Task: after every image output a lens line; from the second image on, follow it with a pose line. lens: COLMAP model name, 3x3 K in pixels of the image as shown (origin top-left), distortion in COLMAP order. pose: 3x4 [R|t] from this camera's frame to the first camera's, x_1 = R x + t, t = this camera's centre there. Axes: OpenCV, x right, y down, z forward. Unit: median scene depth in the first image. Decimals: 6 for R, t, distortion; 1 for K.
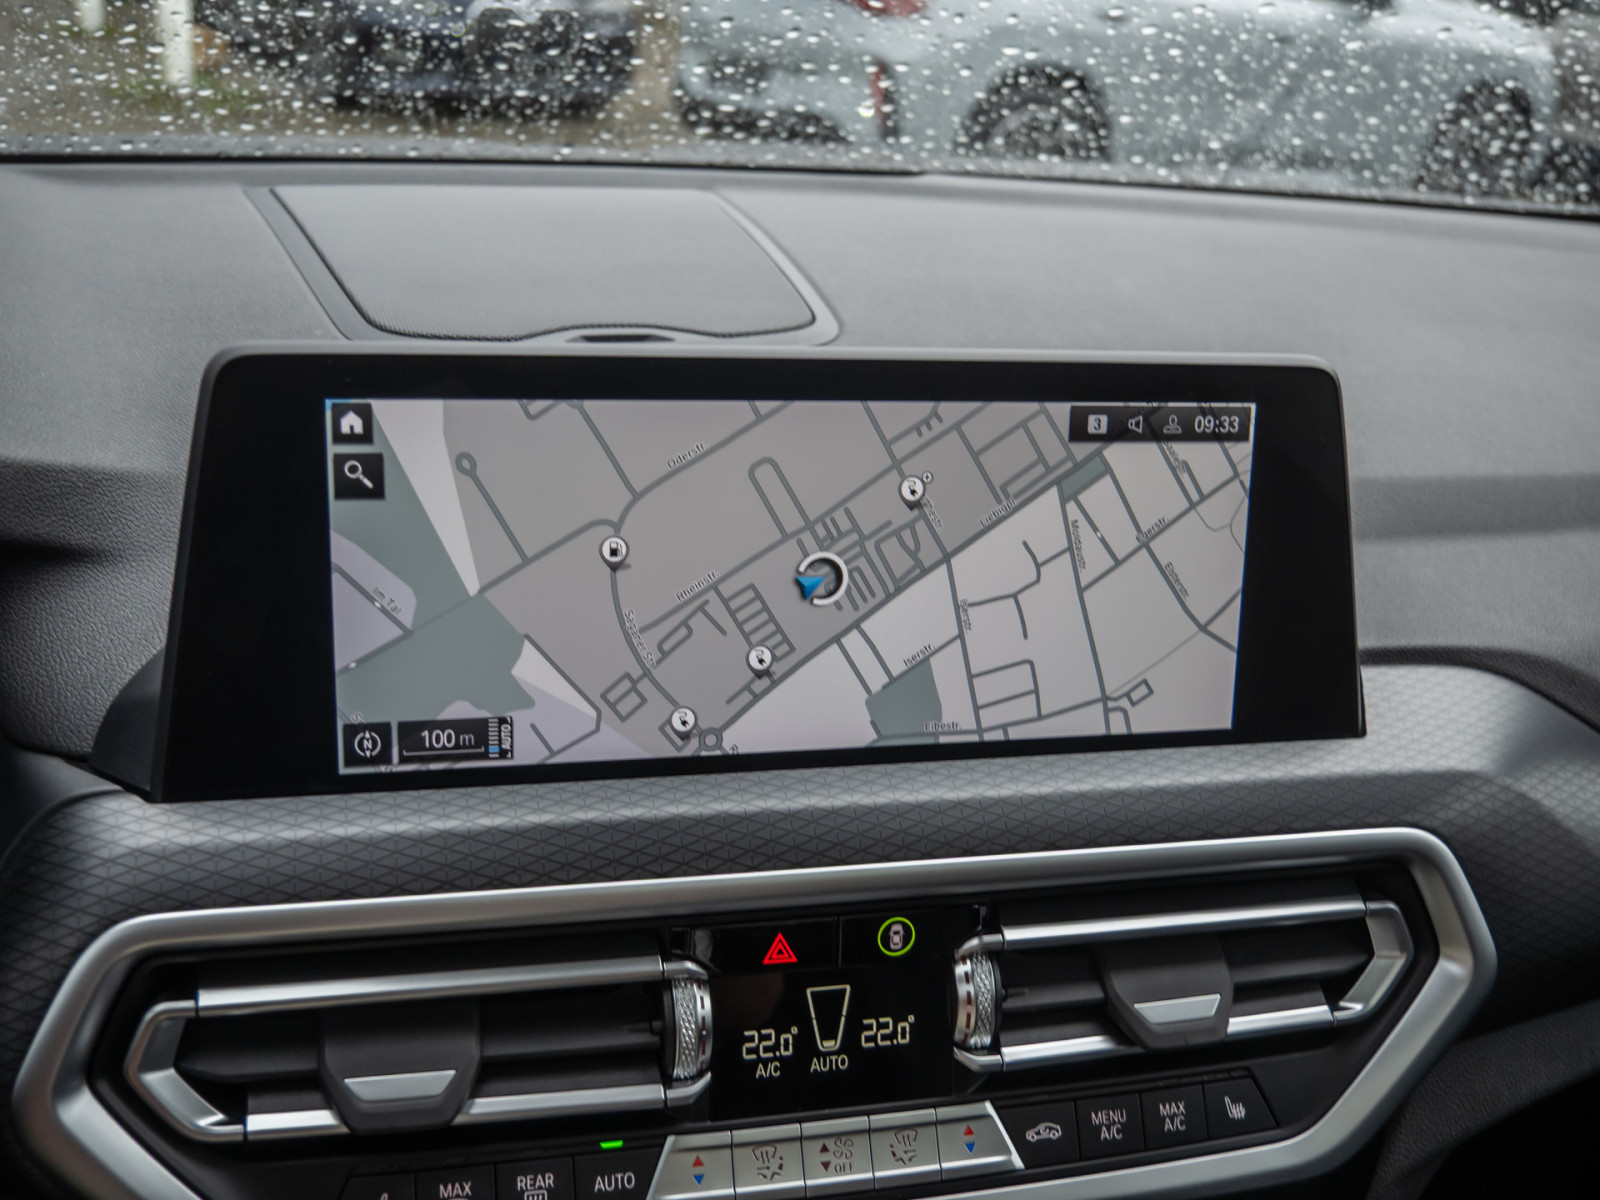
lens RADIAL K [[1595.6, 0, 802.9], [0, 1595.6, 607.7], [0, 0, 1]] dist [-0.015208, 0.000000]
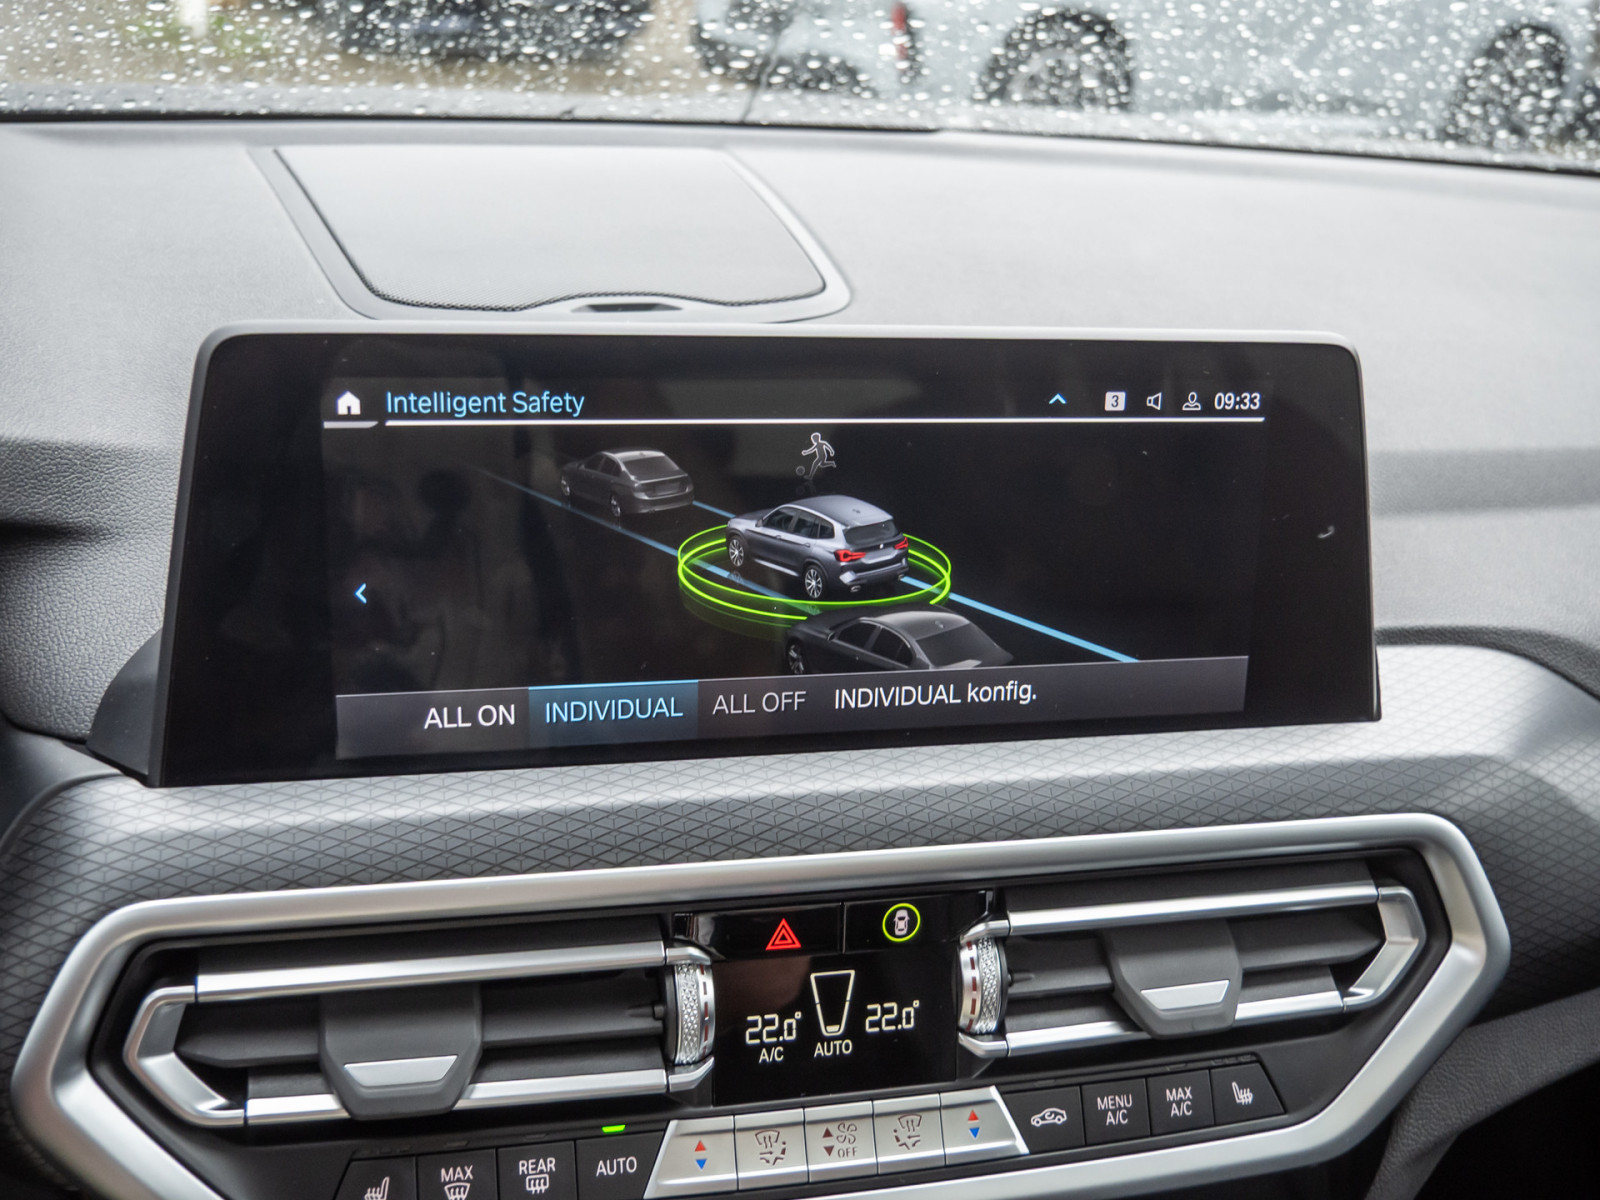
lens RADIAL K [[1595.6, 0, 803.6], [0, 1595.6, 606.5], [0, 0, 1]] dist [-0.015208, 0.000000]
pose [[0.999927, 0.004672, -0.011178, 0.007707], [-0.004294, 0.999427, 0.033572, -0.021835], [0.011328, -0.033521, 0.999374, 0.015140]]
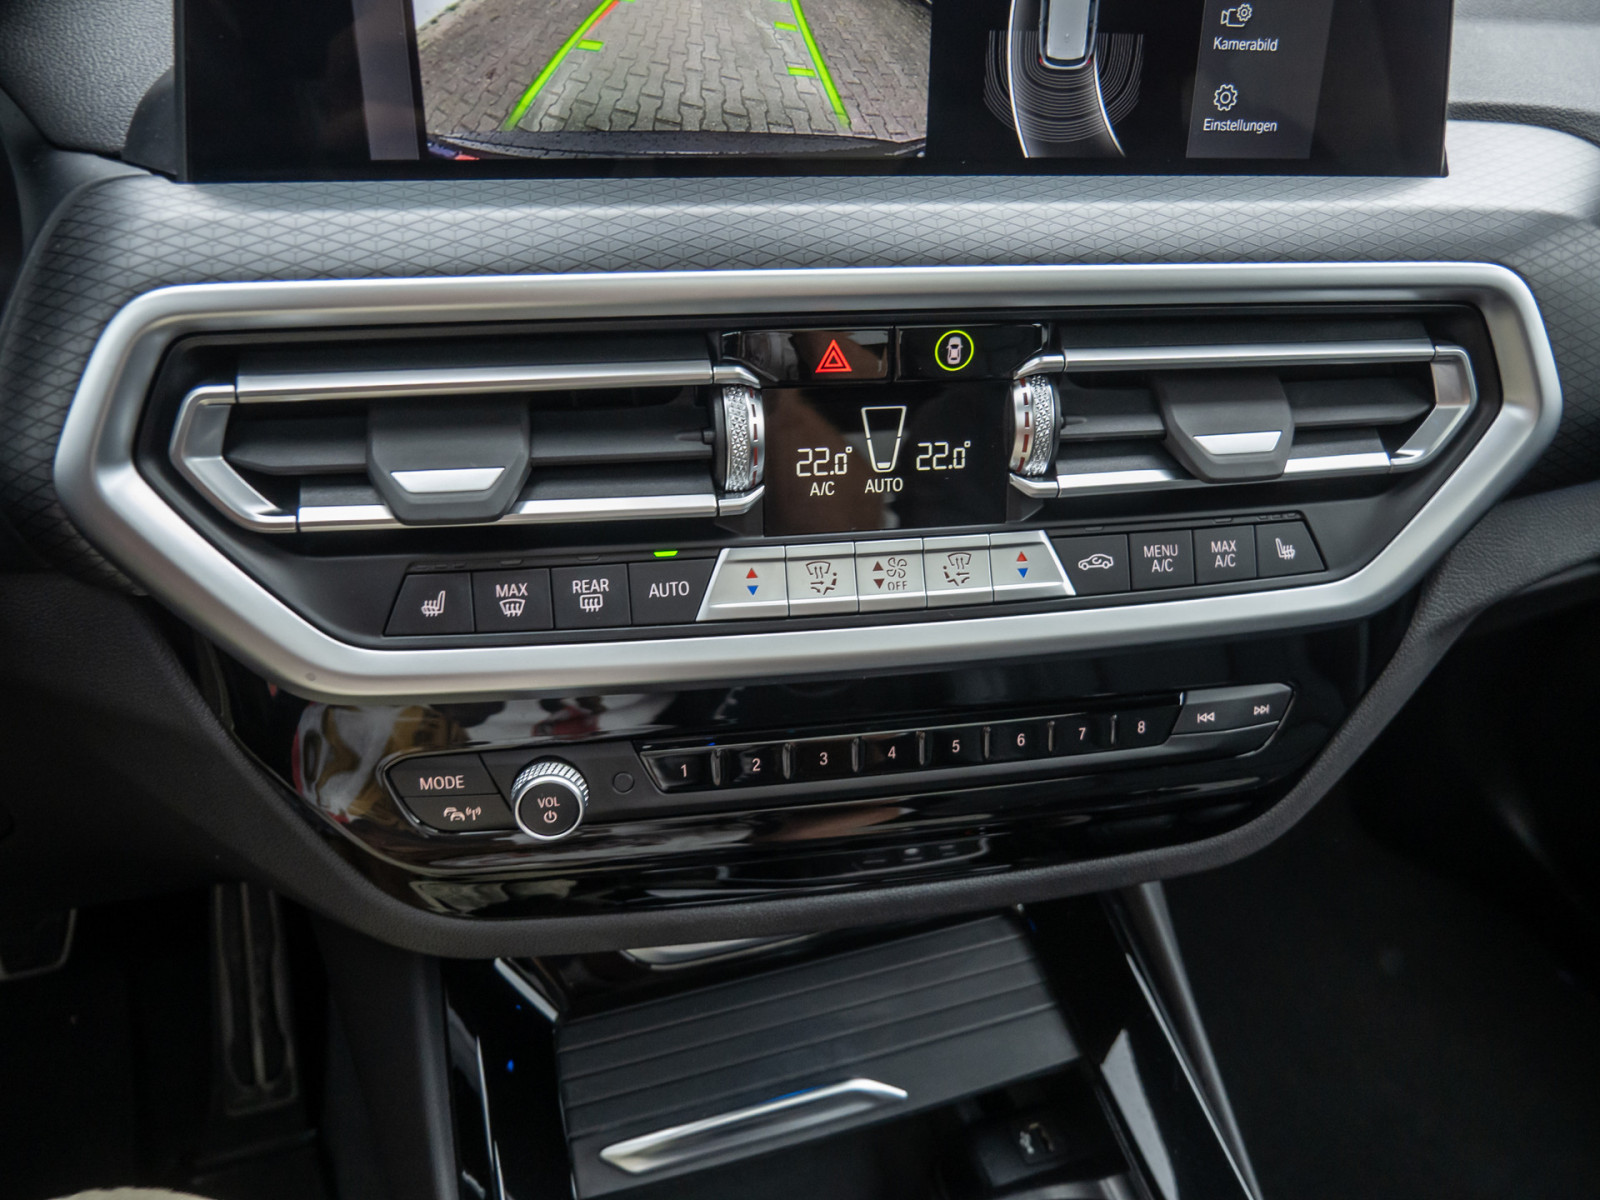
lens RADIAL K [[1190.5, 0, 808.9], [0, 1190.5, 606.7], [0, 0, 1]] dist [-0.045355, 0.022366]
pose [[0.998080, 0.011604, -0.060849, 0.015306], [0.001423, 0.977745, 0.209794, 0.196701], [0.061930, -0.209478, 0.975850, 0.244531]]
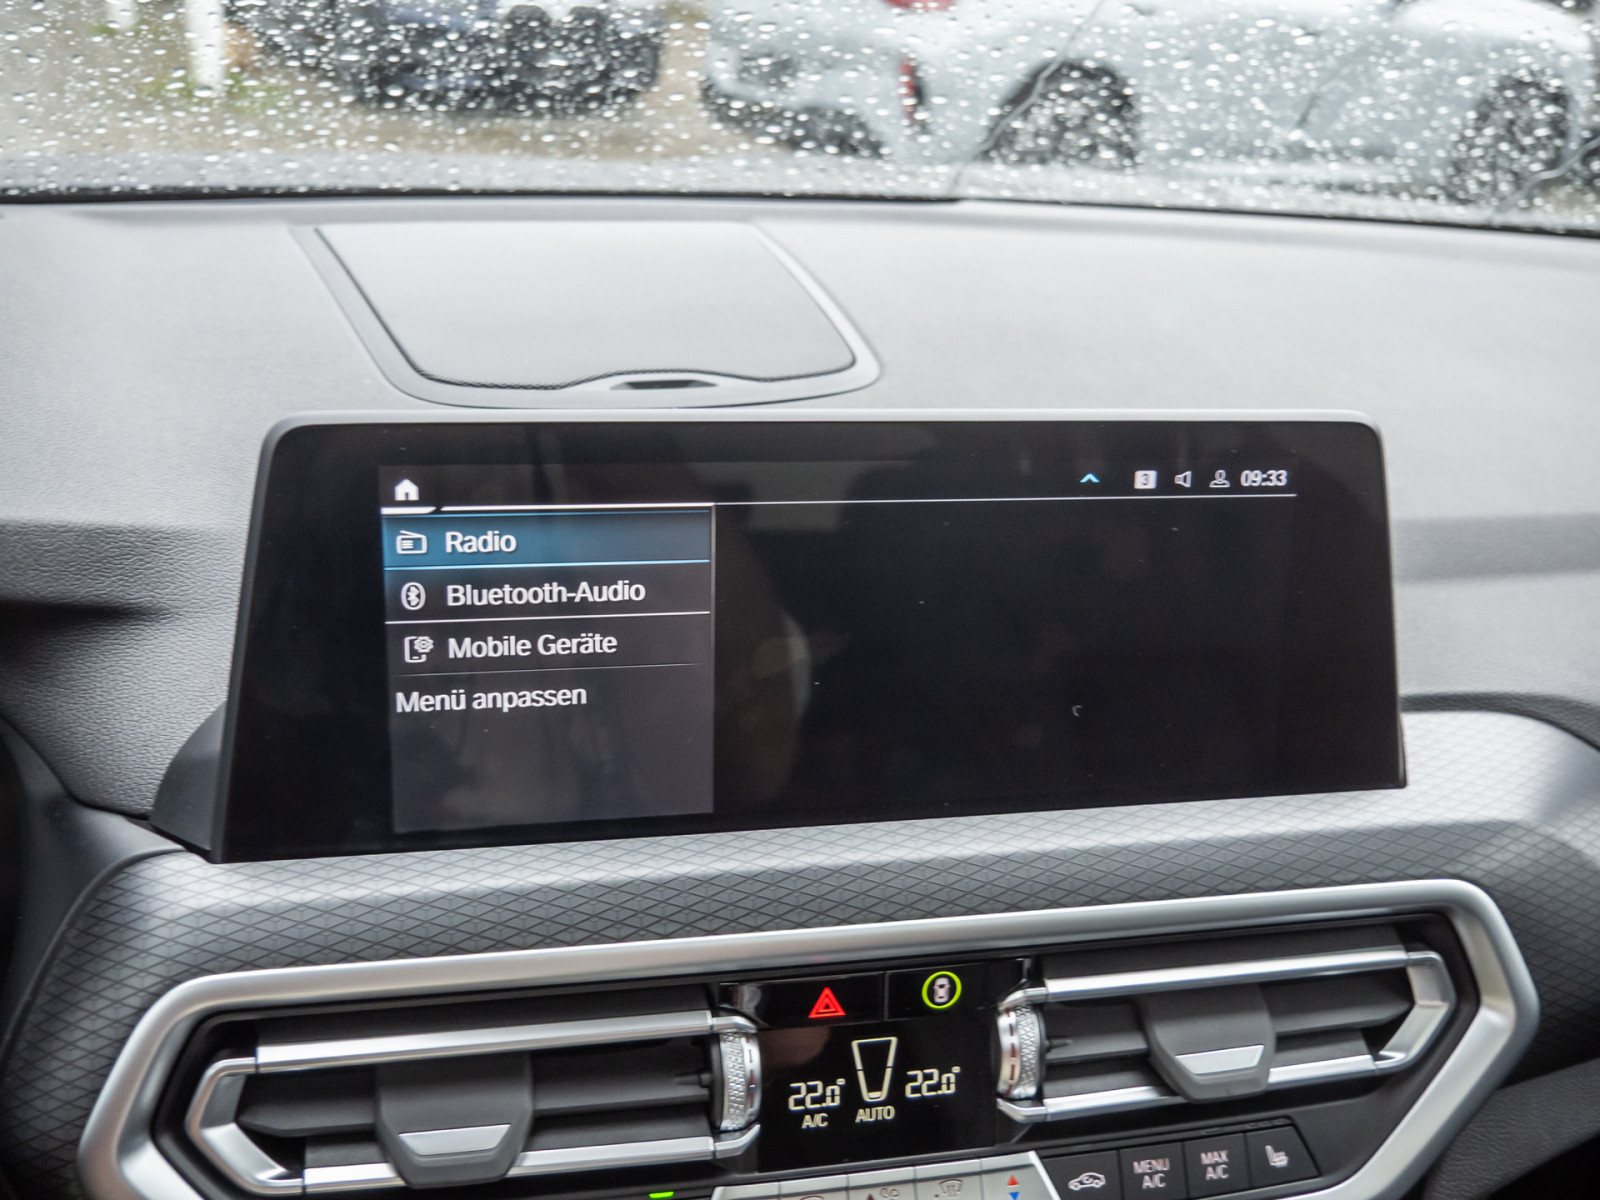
lens RADIAL K [[1595.6, 0, 803.2], [0, 1595.6, 606.7], [0, 0, 1]] dist [-0.015208, 0.000000]
pose [[0.999846, -0.001293, -0.017510, -0.010598], [0.001379, 0.999987, 0.004876, -0.040088], [0.017504, -0.004900, 0.999835, -0.011092]]
